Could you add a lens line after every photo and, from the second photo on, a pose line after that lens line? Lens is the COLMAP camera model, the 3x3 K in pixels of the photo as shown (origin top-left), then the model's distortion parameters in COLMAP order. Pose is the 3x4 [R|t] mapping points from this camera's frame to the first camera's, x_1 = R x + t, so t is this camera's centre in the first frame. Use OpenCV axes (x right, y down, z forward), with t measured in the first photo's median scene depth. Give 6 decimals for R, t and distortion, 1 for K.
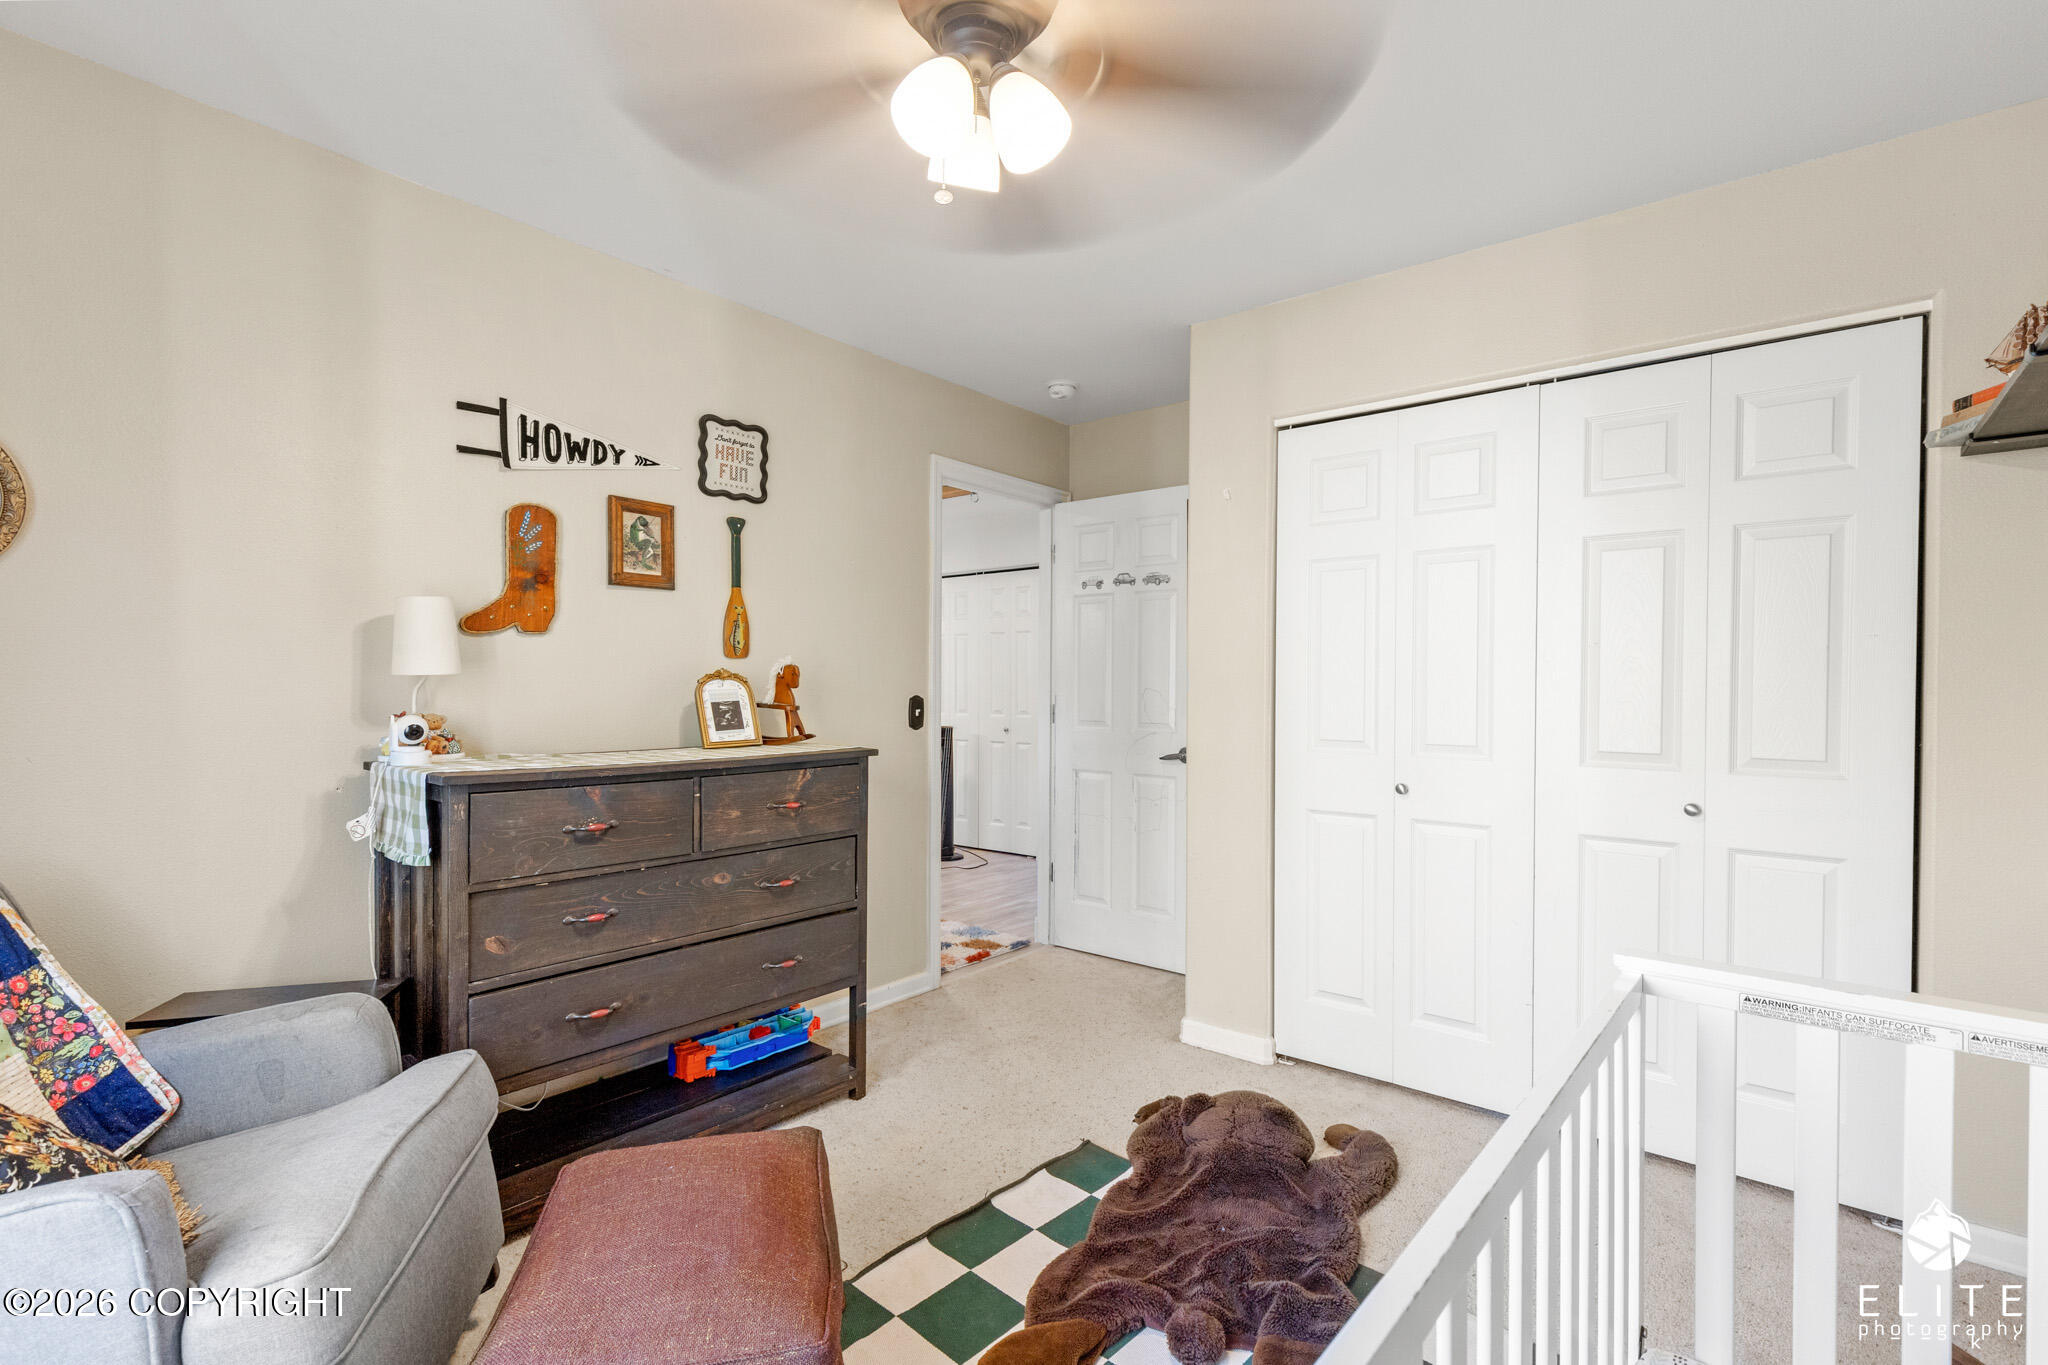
lens RADIAL K [[924.8, 0, 1042.6], [0, 924.8, 677.3], [0, 0, 1]] dist [-0.000944, -0.000004]
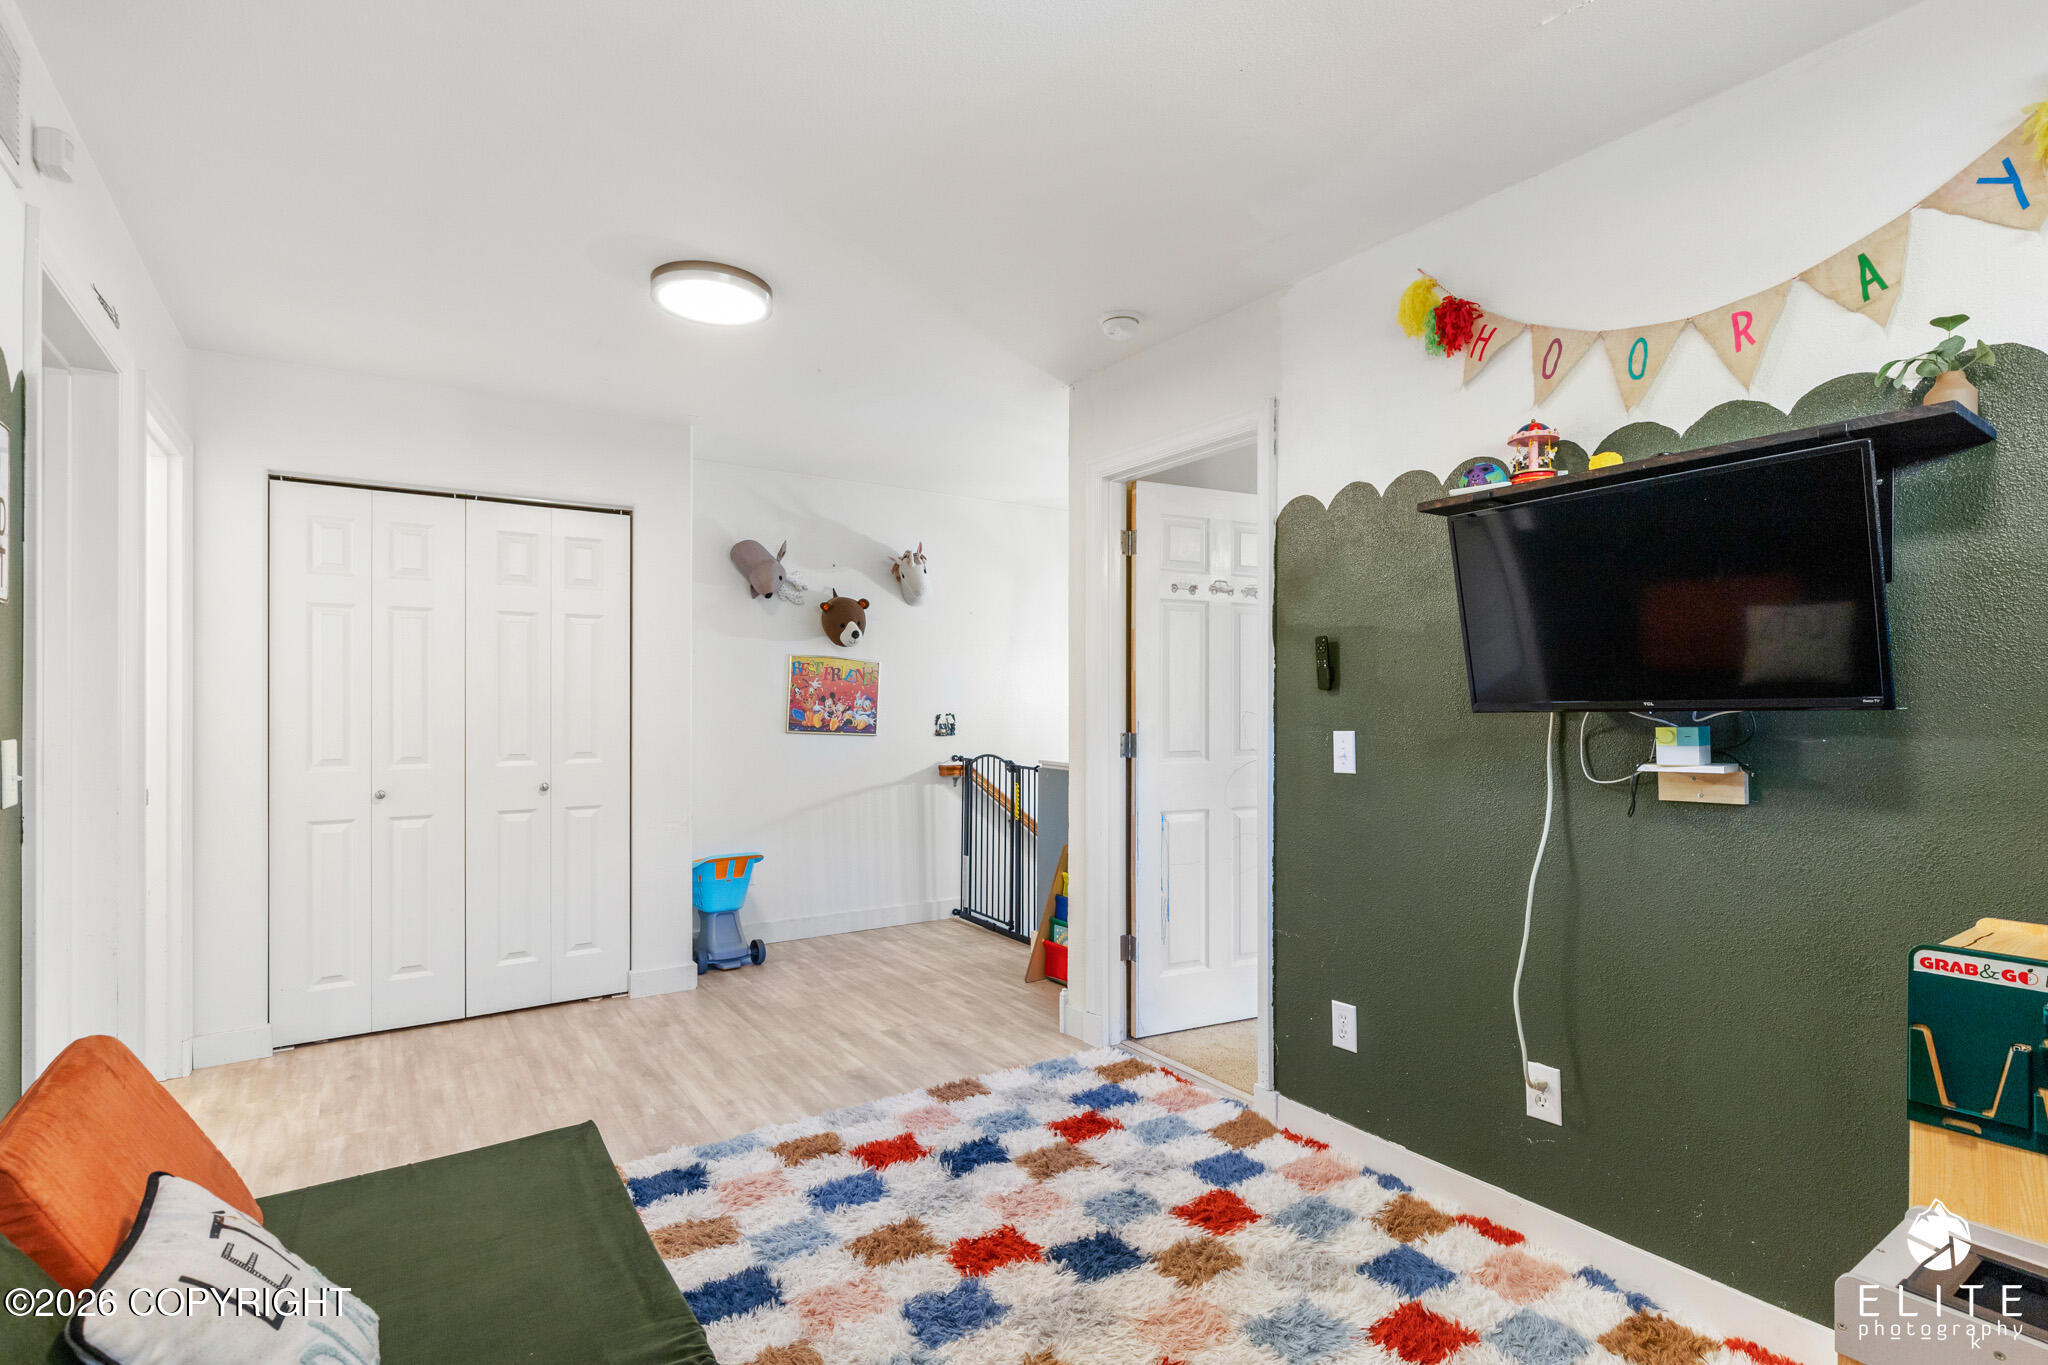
lens RADIAL K [[1000.2, 0, 1024.0], [0, 1000.2, 682.5], [0, 0, 1]] dist [0.000040, -0.000007]
pose [[0.314011, -0.009217, 0.949375, -0.850121], [-0.002724, 0.999940, 0.010609, -0.024364], [-0.949416, -0.005918, 0.313967, 0.853206]]
